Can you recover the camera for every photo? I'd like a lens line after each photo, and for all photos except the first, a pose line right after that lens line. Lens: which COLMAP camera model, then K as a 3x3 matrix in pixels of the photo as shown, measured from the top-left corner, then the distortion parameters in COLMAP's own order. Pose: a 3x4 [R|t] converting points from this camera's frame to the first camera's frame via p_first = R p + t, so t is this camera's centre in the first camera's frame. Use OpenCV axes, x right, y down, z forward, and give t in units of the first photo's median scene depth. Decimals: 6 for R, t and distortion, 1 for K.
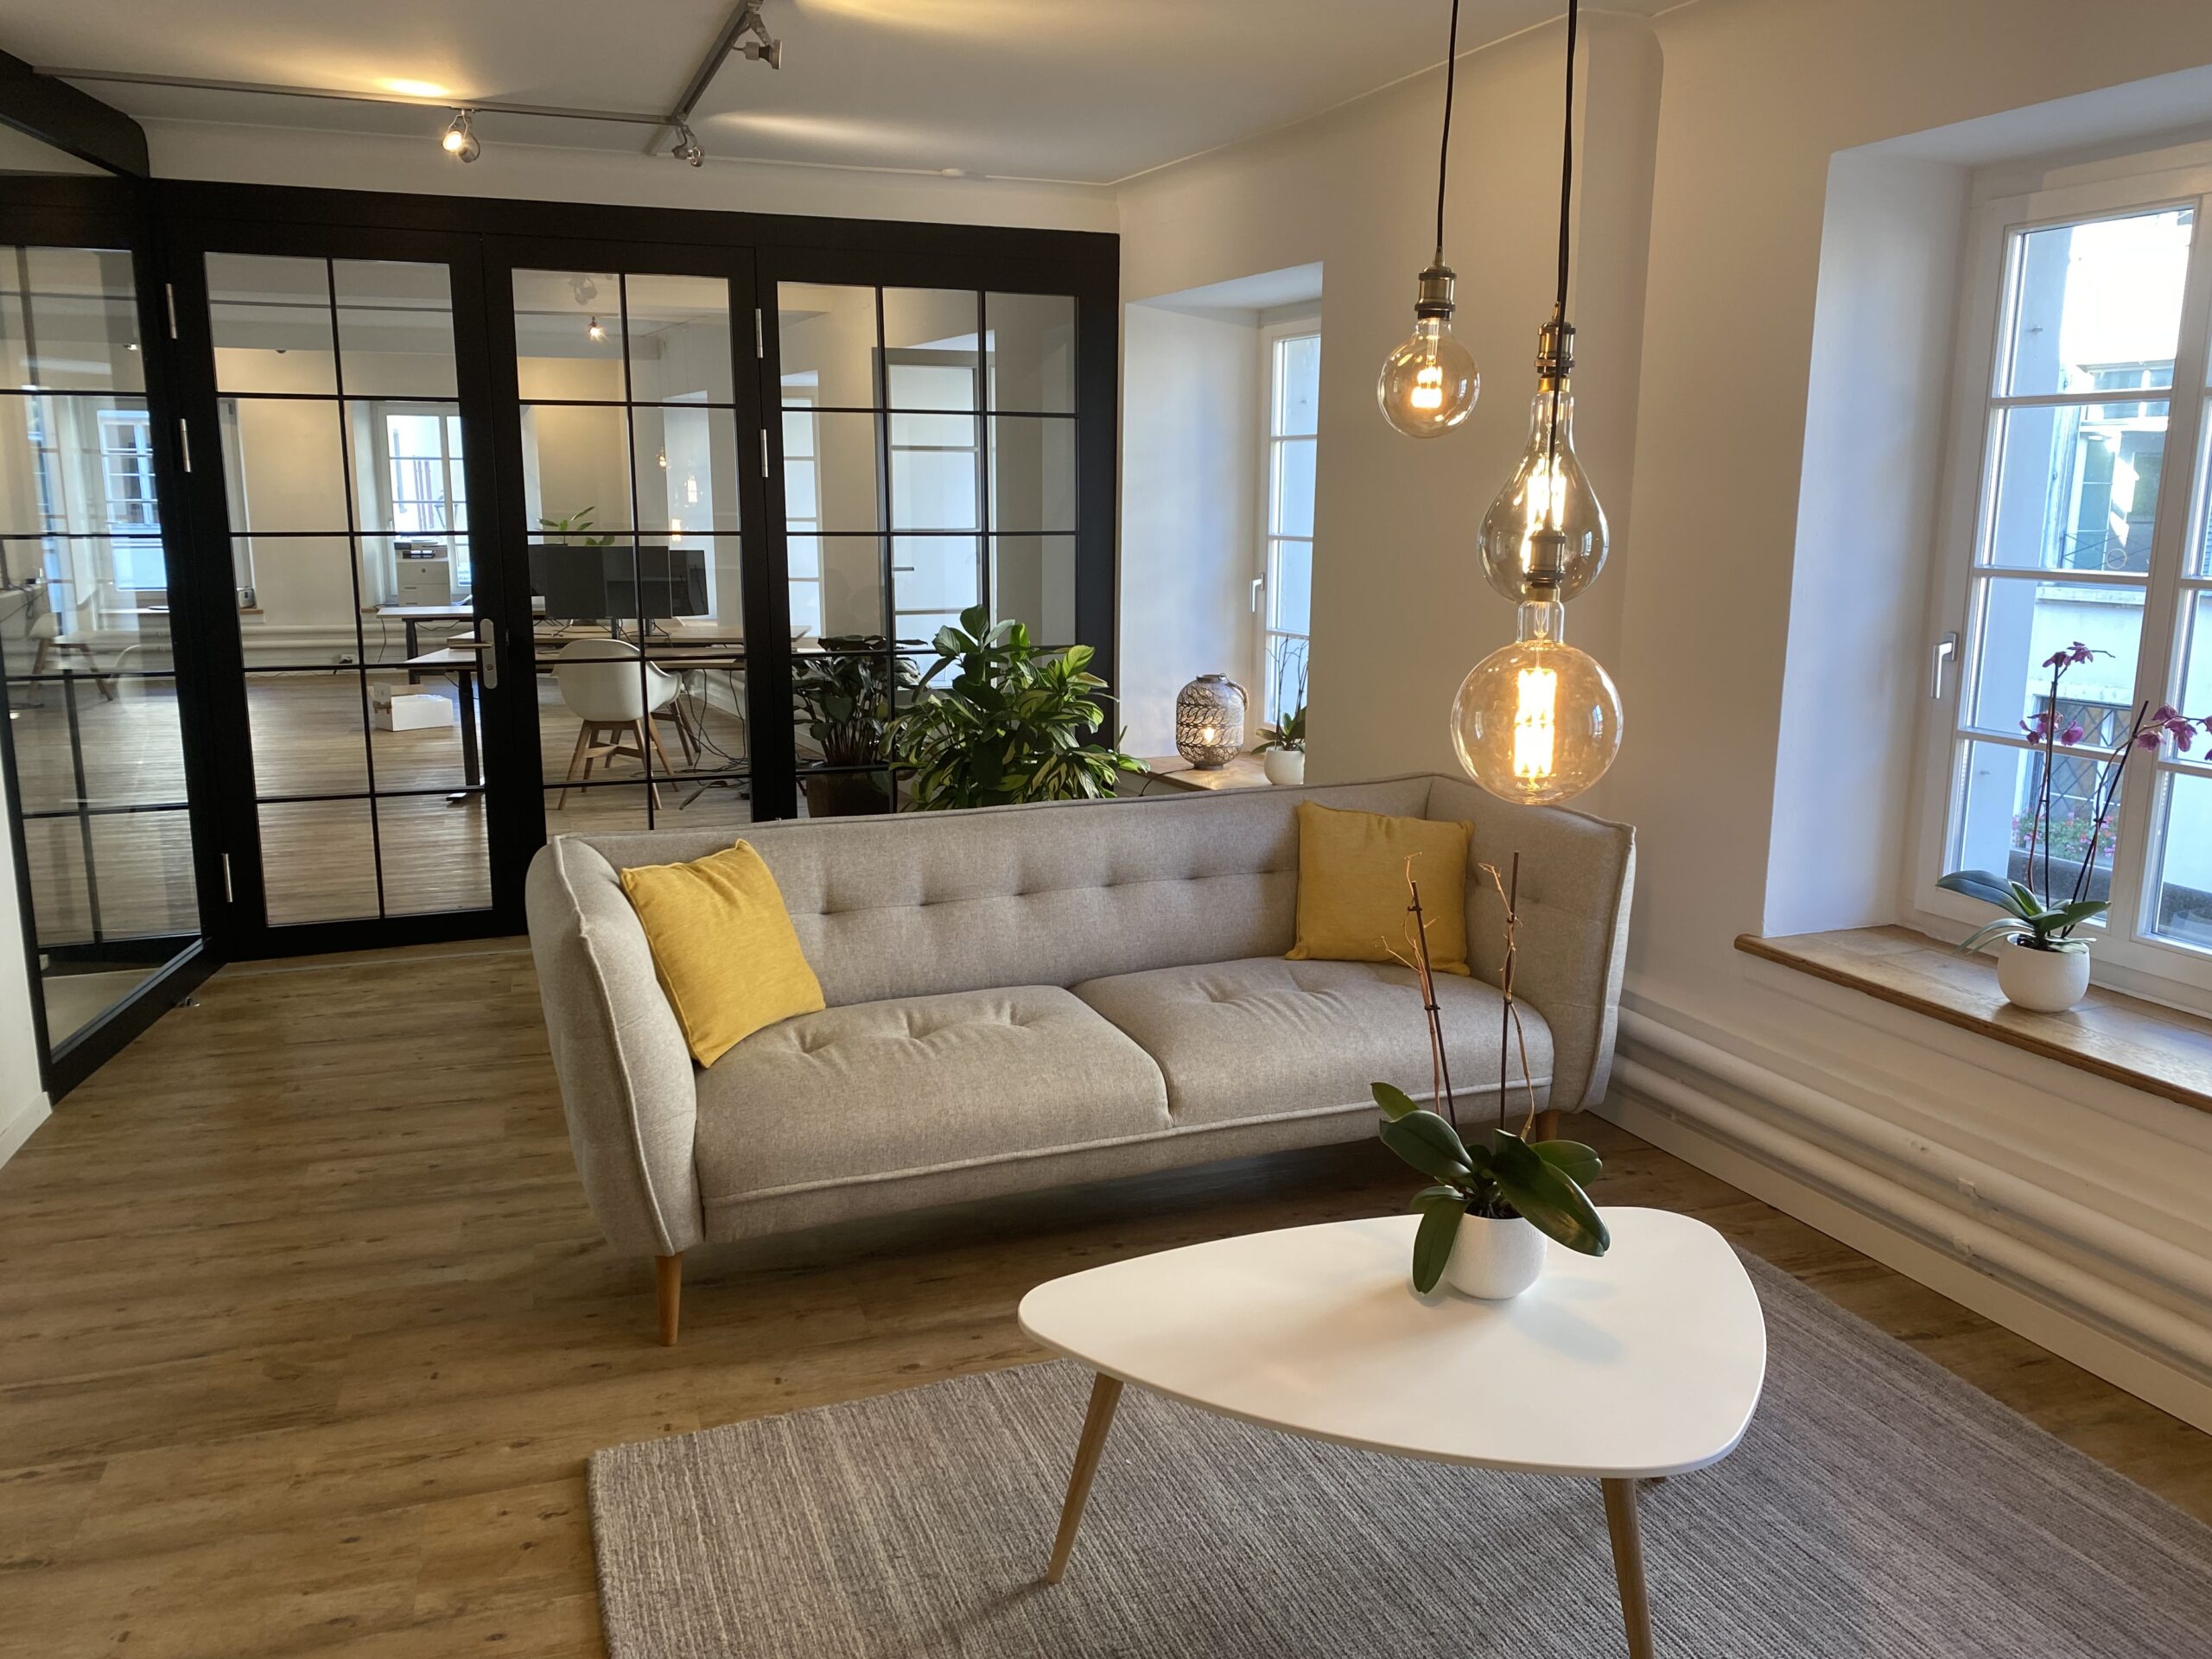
lens RADIAL K [[1697.0, 0, 1102.6], [0, 1697.0, 817.0], [0, 0, 1]] dist [0.118312, -0.183530]
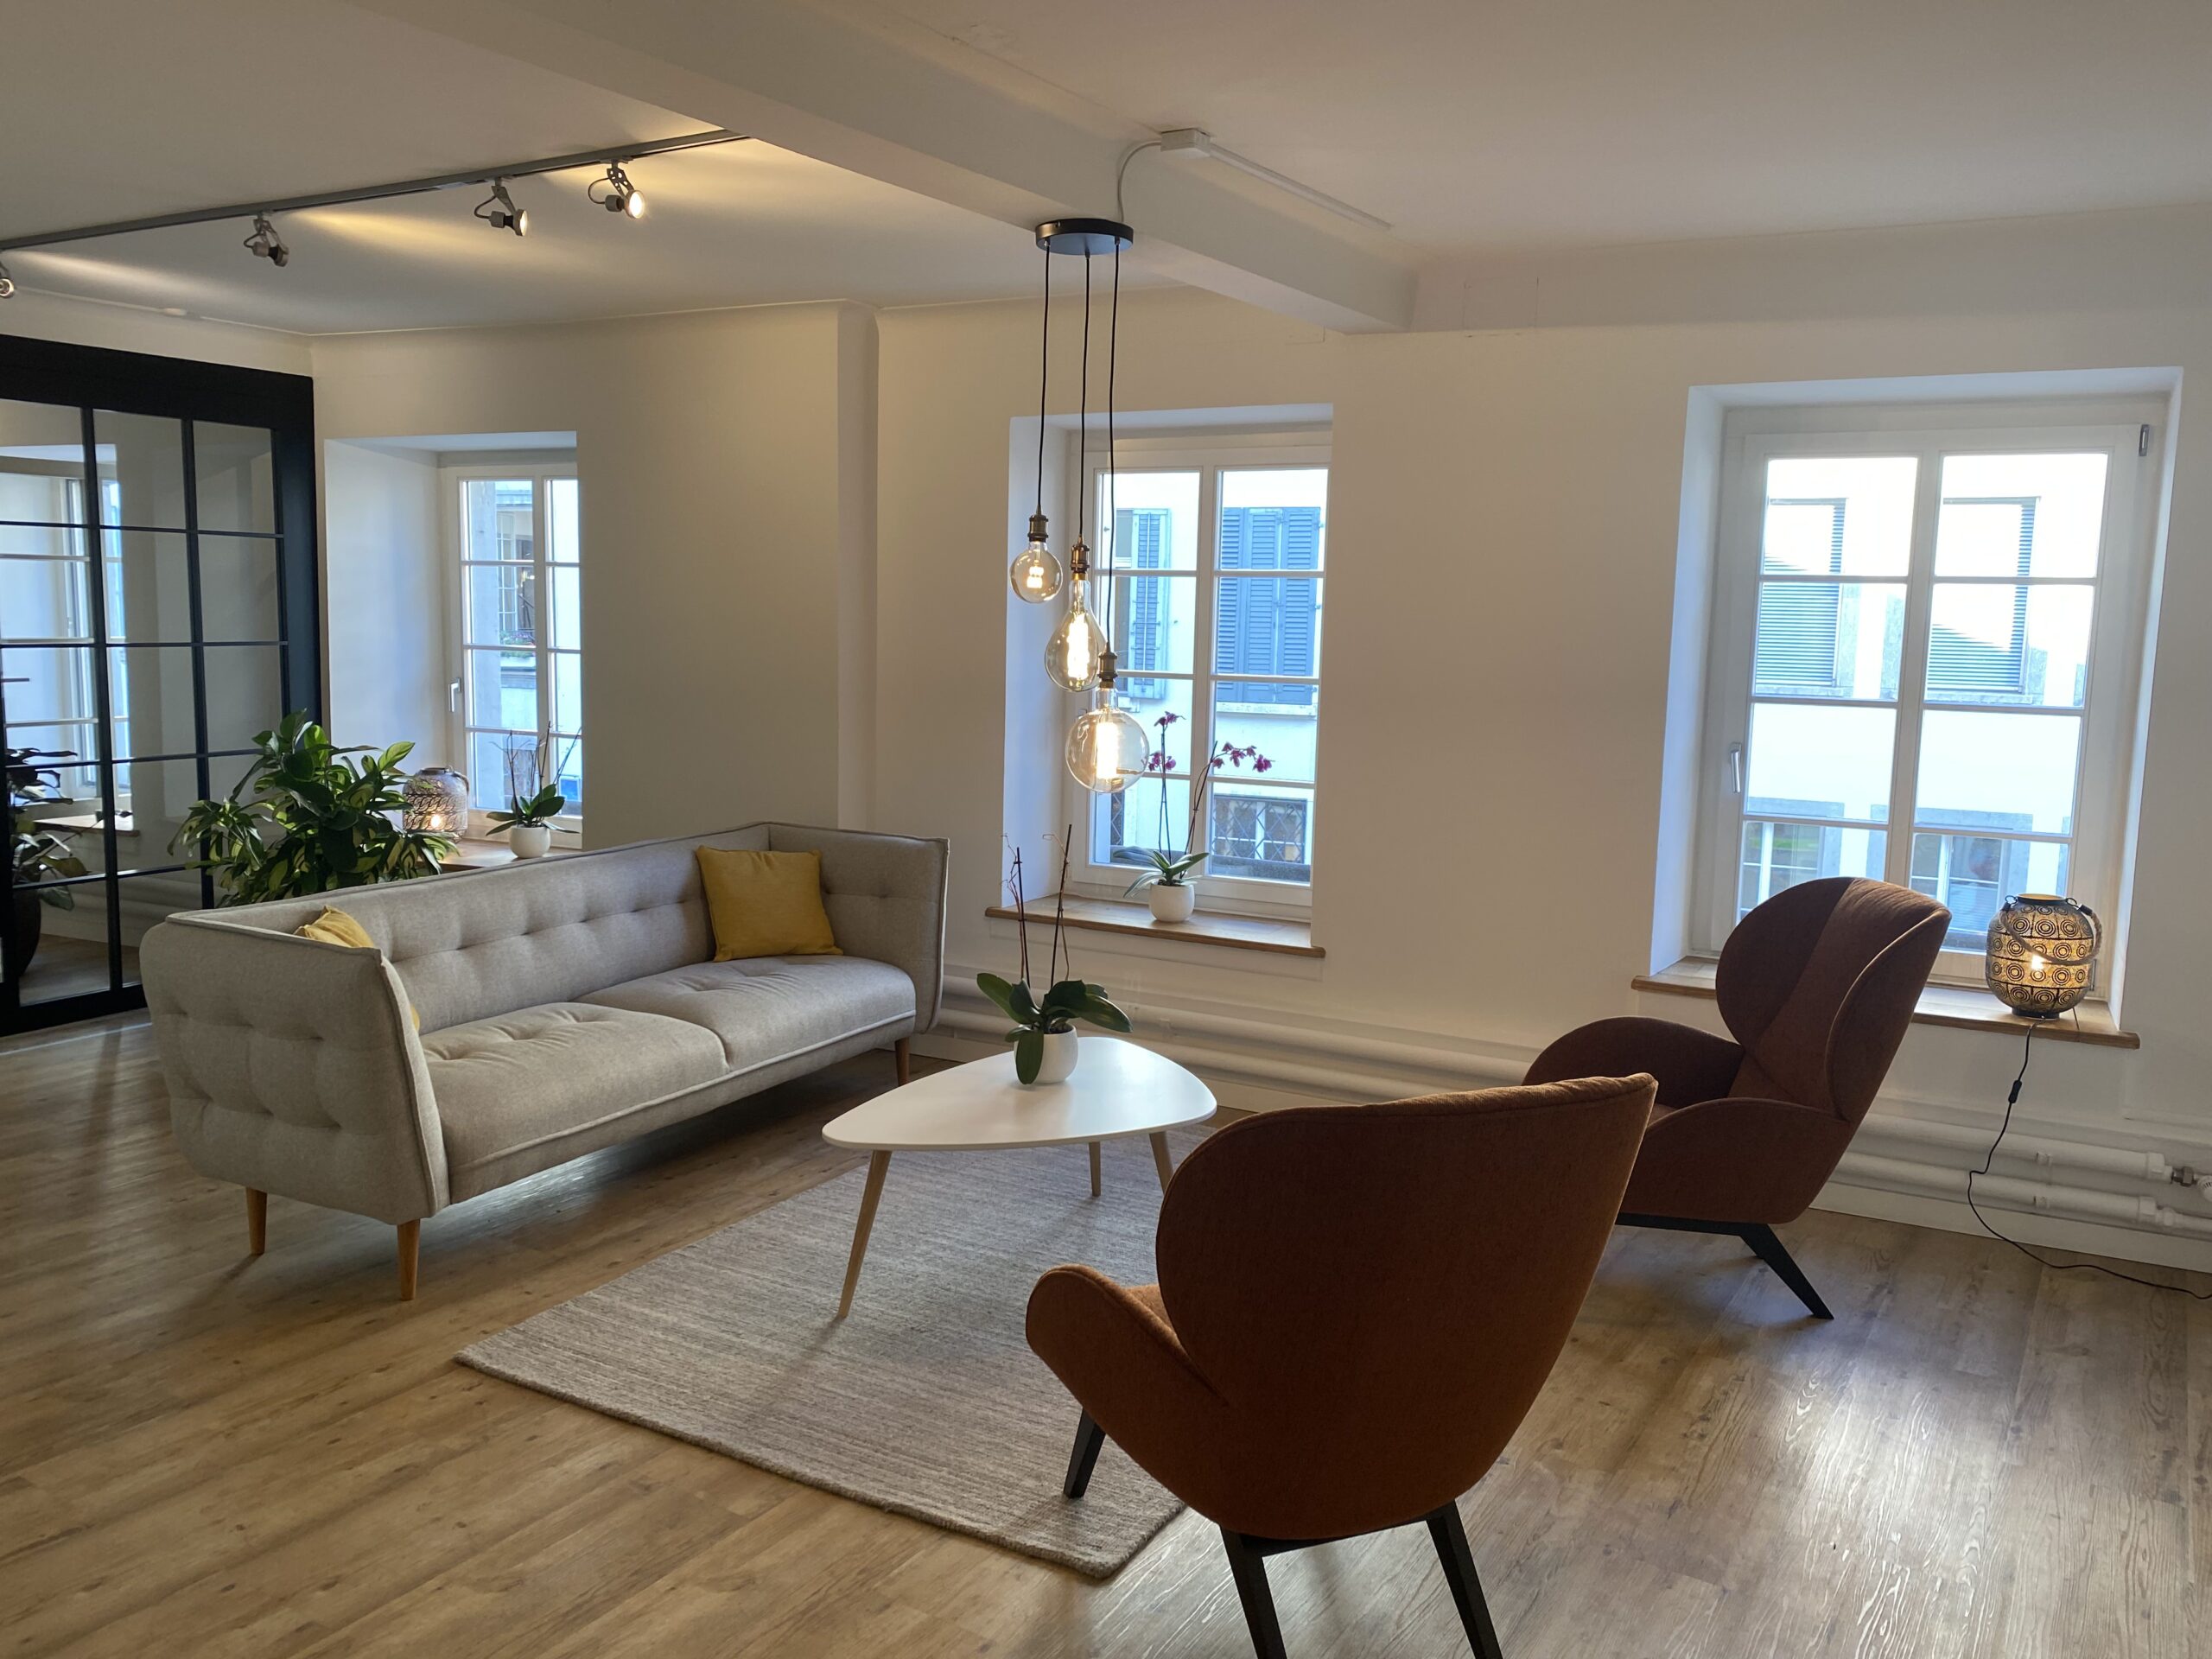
lens RADIAL K [[1697.0, 0, 1102.6], [0, 1697.0, 817.0], [0, 0, 1]] dist [0.118312, -0.183530]
pose [[0.770331, -0.067622, 0.634049, -0.589168], [0.105203, 0.994212, -0.021781, 0.036759], [-0.628906, 0.083482, 0.772986, -0.287745]]
